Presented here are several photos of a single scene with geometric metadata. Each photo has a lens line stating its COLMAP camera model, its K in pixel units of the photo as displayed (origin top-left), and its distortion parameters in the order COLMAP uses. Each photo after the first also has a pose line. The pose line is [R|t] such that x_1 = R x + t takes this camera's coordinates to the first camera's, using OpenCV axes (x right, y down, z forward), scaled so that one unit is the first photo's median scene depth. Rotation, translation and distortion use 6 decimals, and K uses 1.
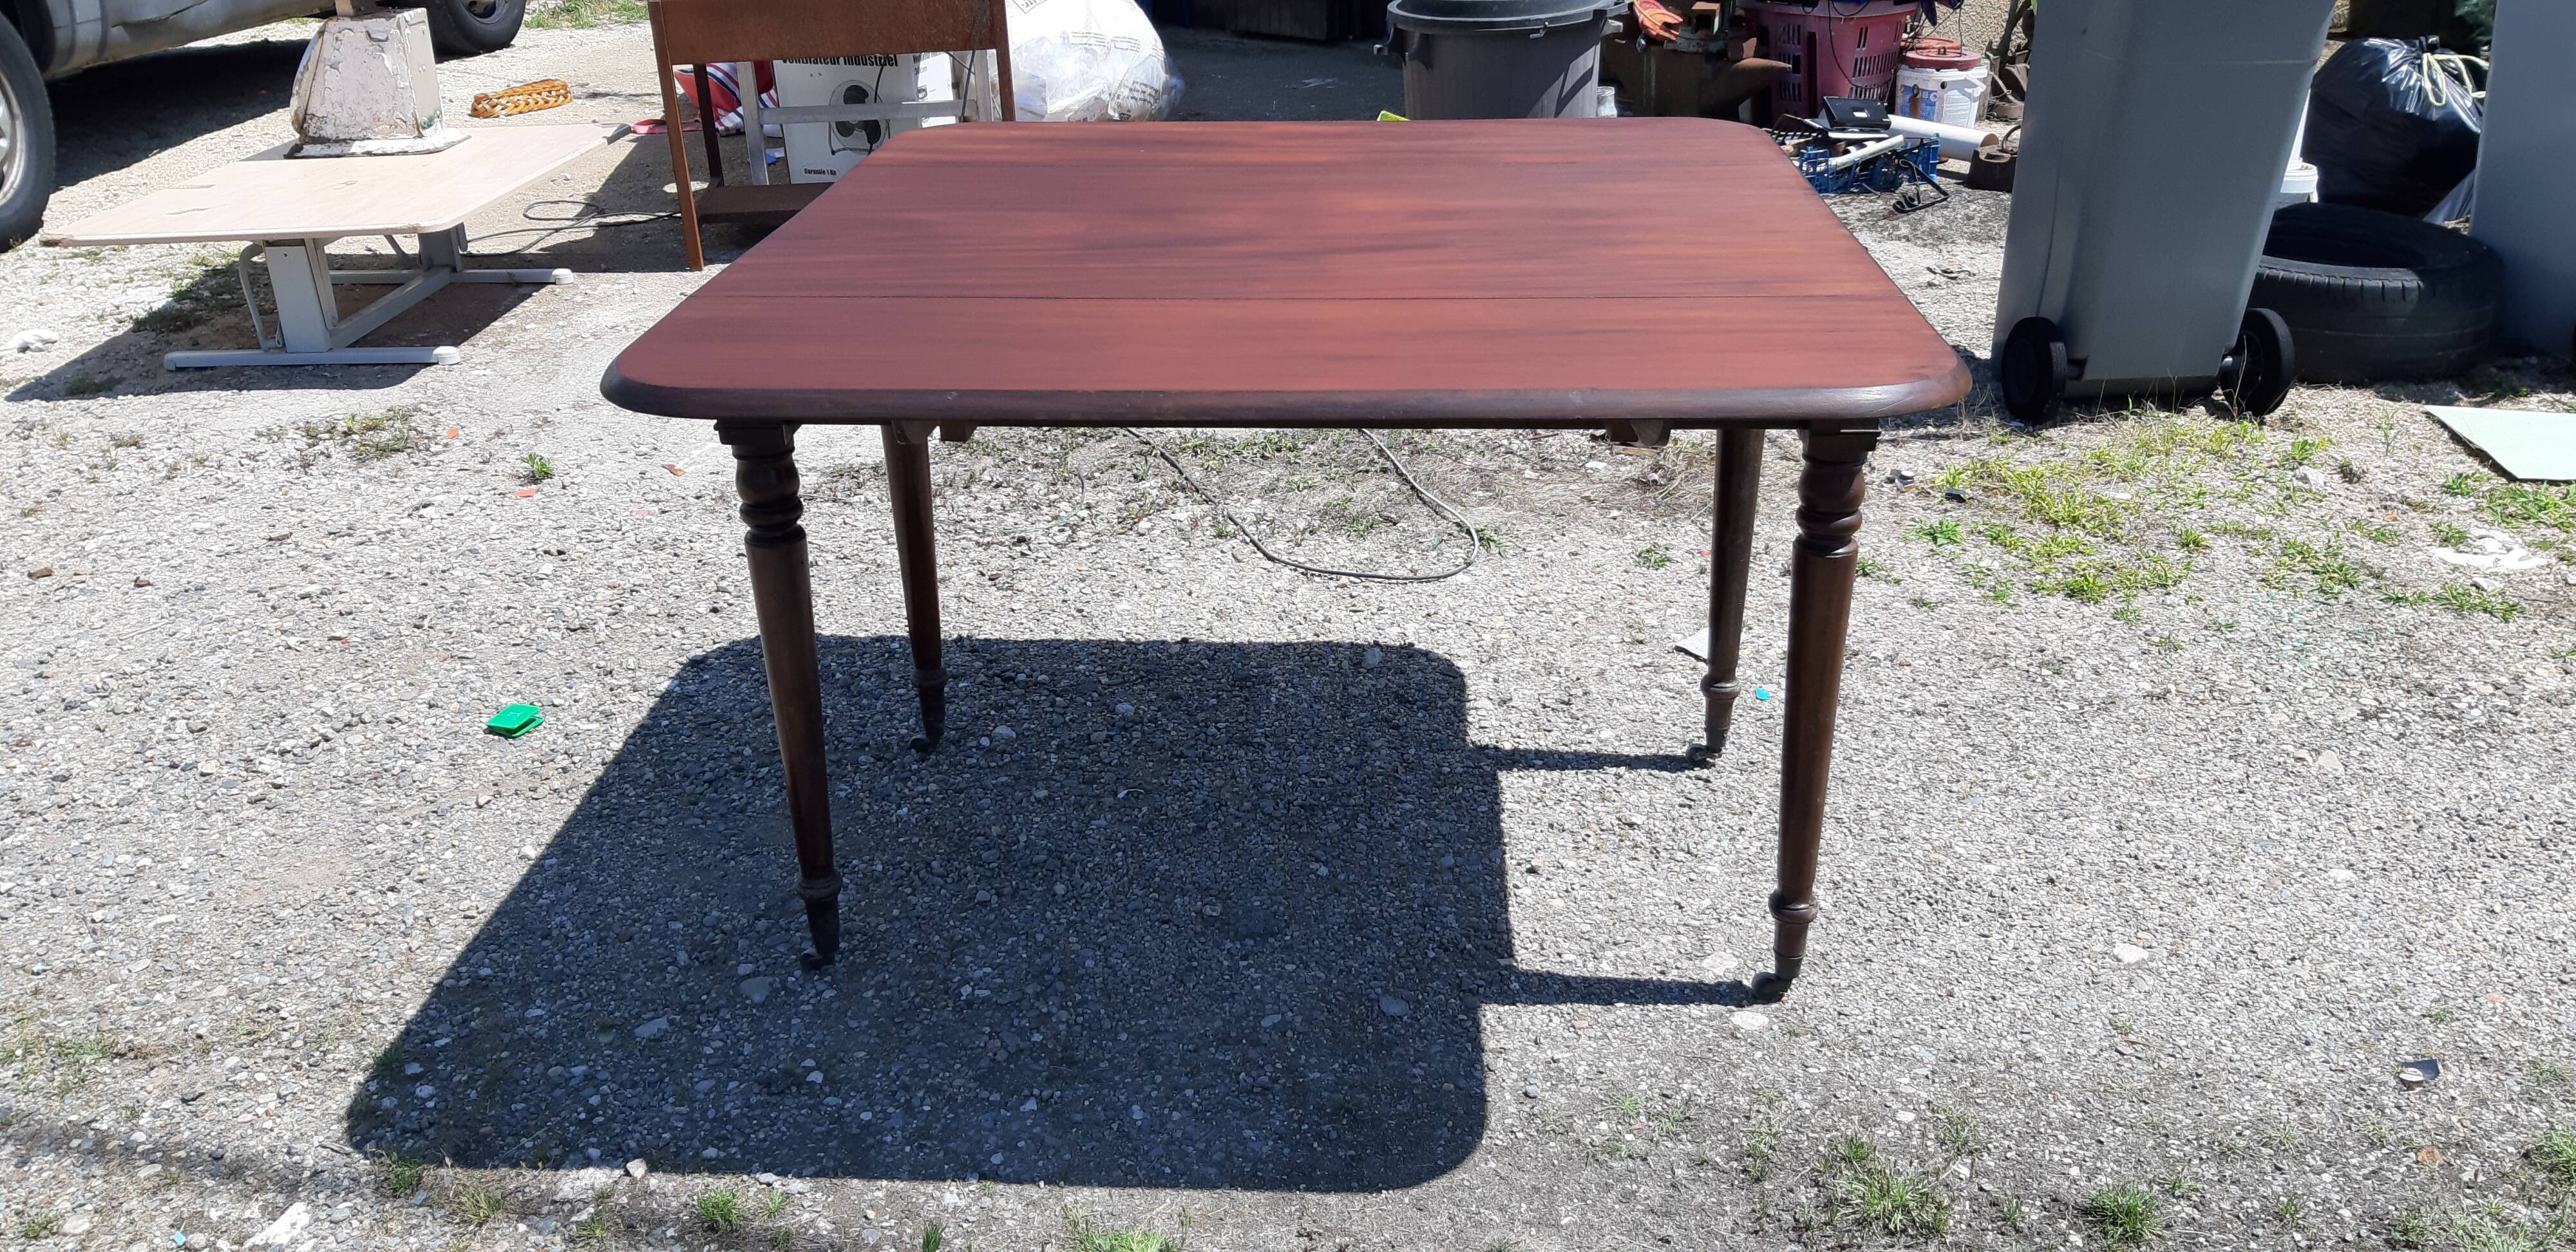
lens RADIAL K [[2059.5, 0, 1273.8], [0, 2059.5, 570.4], [0, 0, 1]] dist [0.081899, -0.149441]
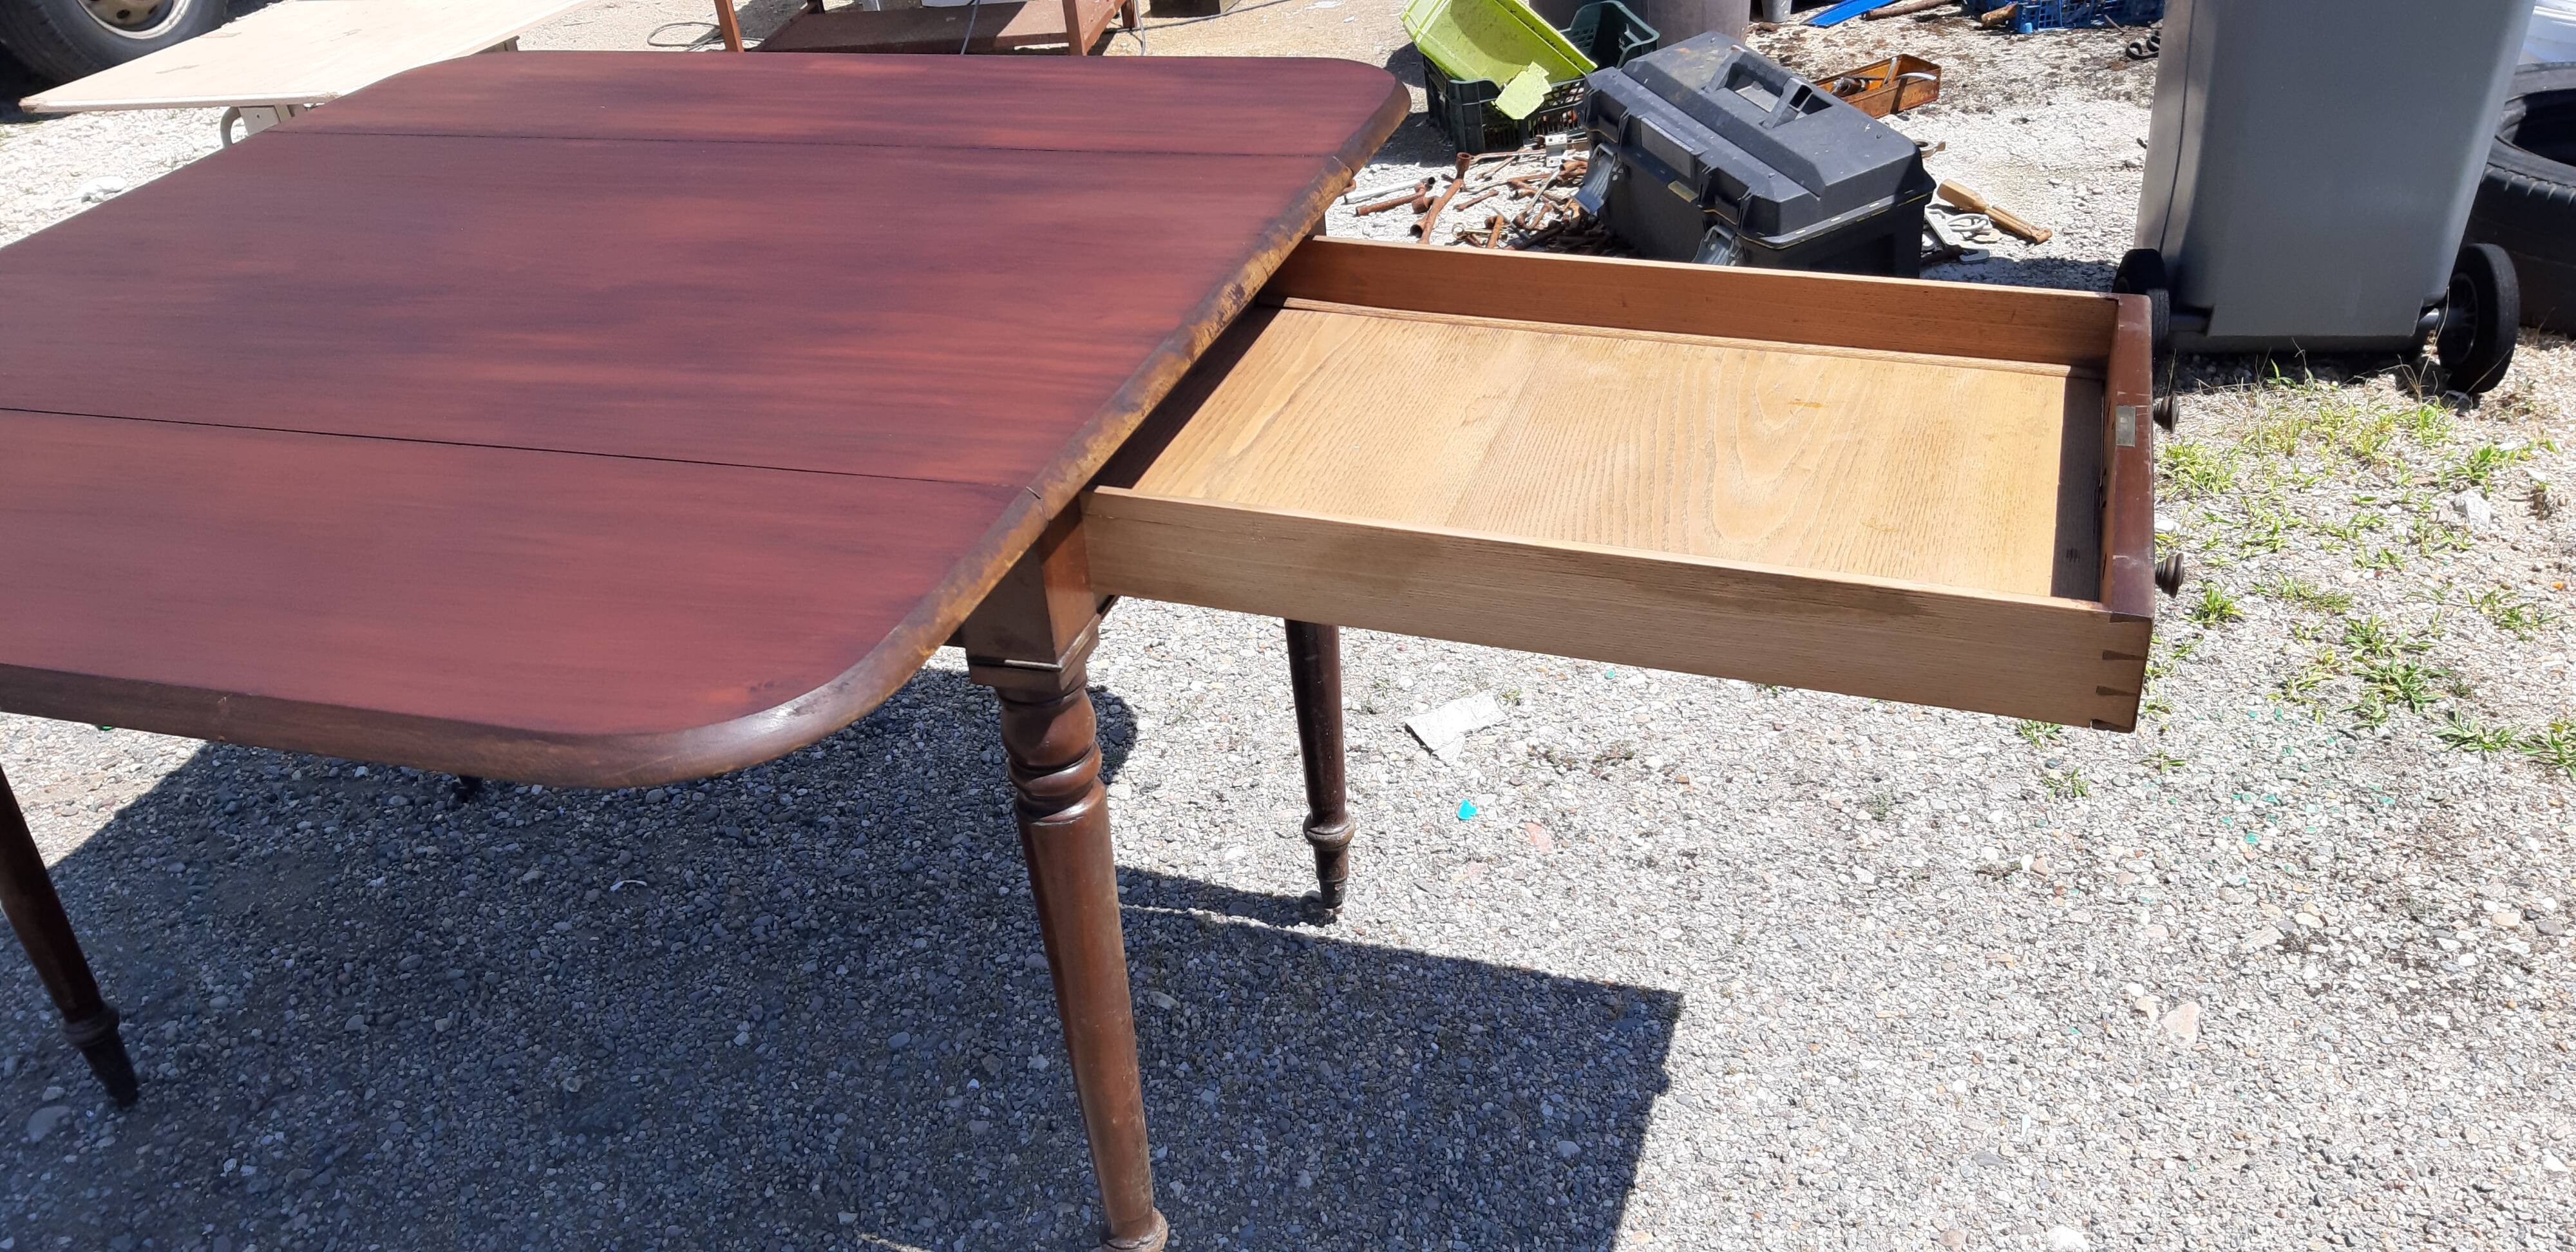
lens RADIAL K [[2059.5, 0, 1273.8], [0, 2059.5, 570.4], [0, 0, 1]] dist [0.081899, -0.149441]
pose [[0.962047, 0.066960, -0.264540, 0.363531], [-0.034071, 0.991315, 0.127017, -0.122773], [0.270747, -0.113183, 0.955974, 0.262128]]
